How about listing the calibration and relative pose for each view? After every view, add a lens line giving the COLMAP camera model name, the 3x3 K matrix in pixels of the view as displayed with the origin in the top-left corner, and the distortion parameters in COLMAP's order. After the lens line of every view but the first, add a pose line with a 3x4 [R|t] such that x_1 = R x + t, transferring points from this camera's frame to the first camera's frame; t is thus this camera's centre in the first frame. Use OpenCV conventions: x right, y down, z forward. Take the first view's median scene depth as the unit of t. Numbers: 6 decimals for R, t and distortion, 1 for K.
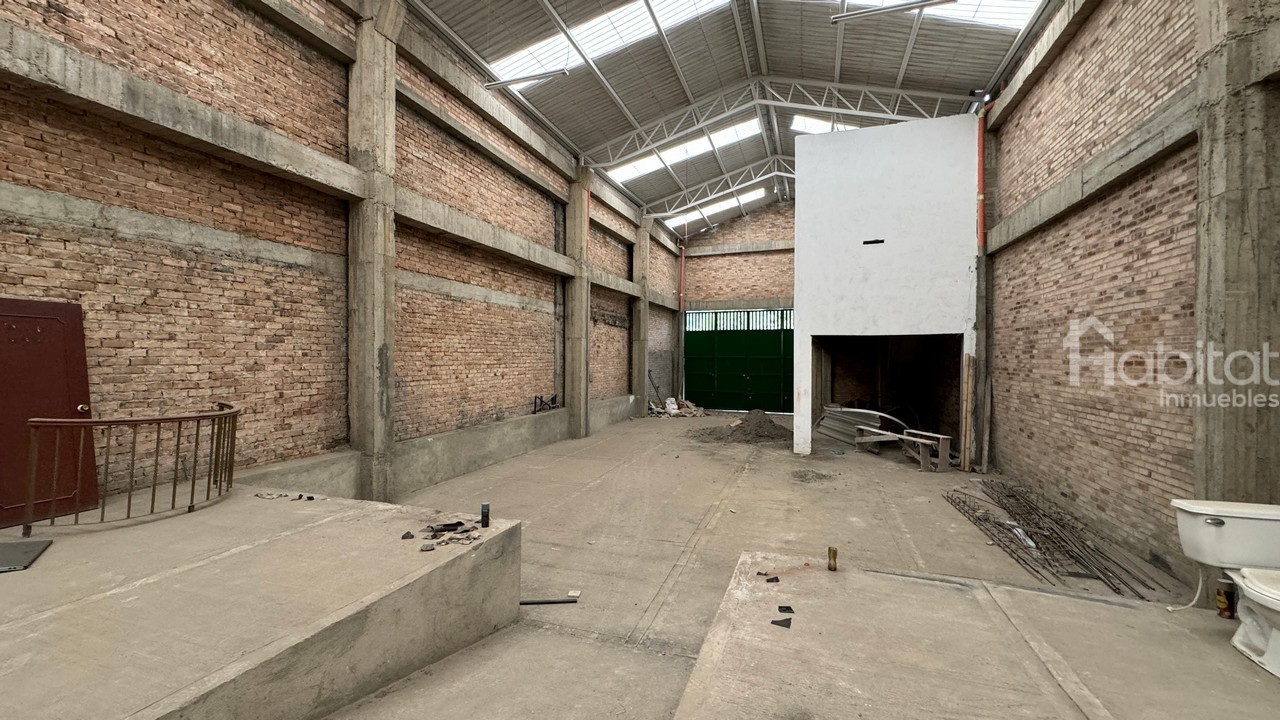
lens RADIAL K [[509.6, 0, 643.3], [0, 509.6, 355.4], [0, 0, 1]] dist [-0.002884, 0.000275]
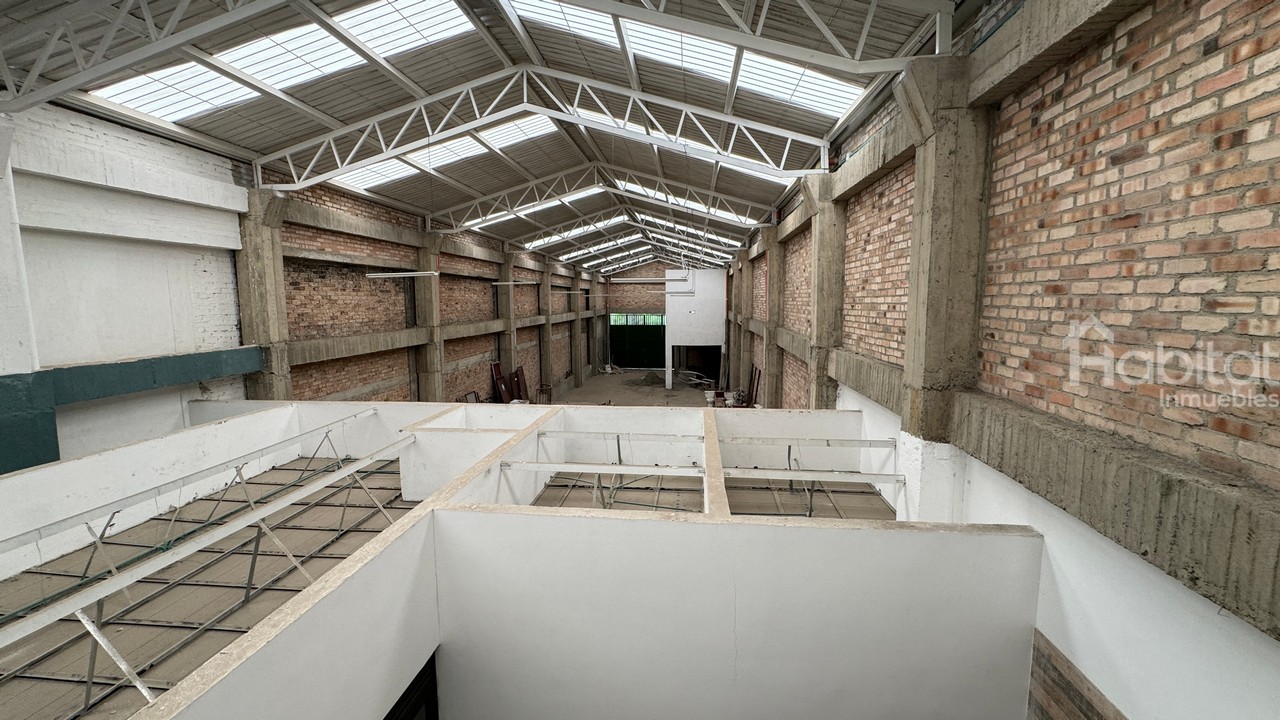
lens RADIAL K [[509.6, 0, 643.3], [0, 509.6, 355.4], [0, 0, 1]] dist [-0.002884, 0.000275]
pose [[0.974406, -0.033659, 0.222263, -0.263759], [0.009063, 0.993805, 0.110769, -0.180825], [-0.224614, -0.105920, 0.968674, -0.999877]]
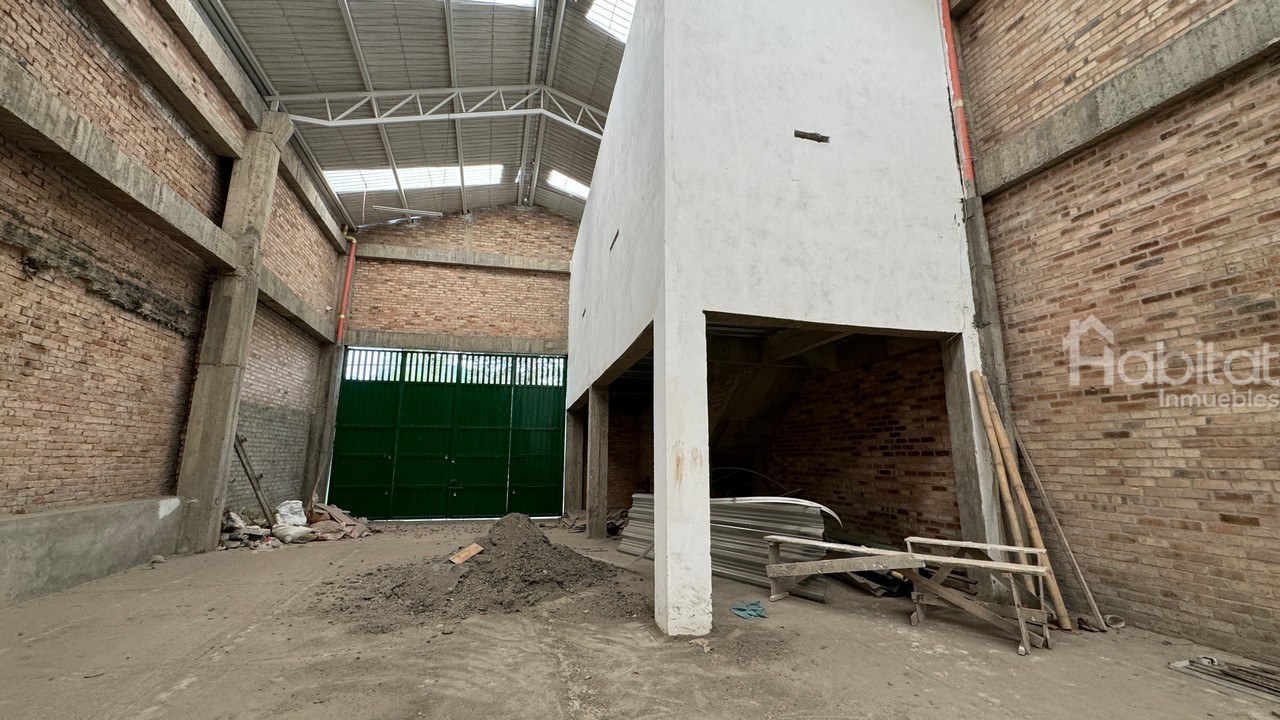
lens RADIAL K [[509.6, 0, 643.3], [0, 509.6, 355.4], [0, 0, 1]] dist [-0.002884, 0.000275]
pose [[0.817748, 0.108698, 0.565219, 0.042016], [0.001593, 0.981575, -0.191073, 0.044902], [-0.575574, 0.157150, 0.802508, 0.446107]]
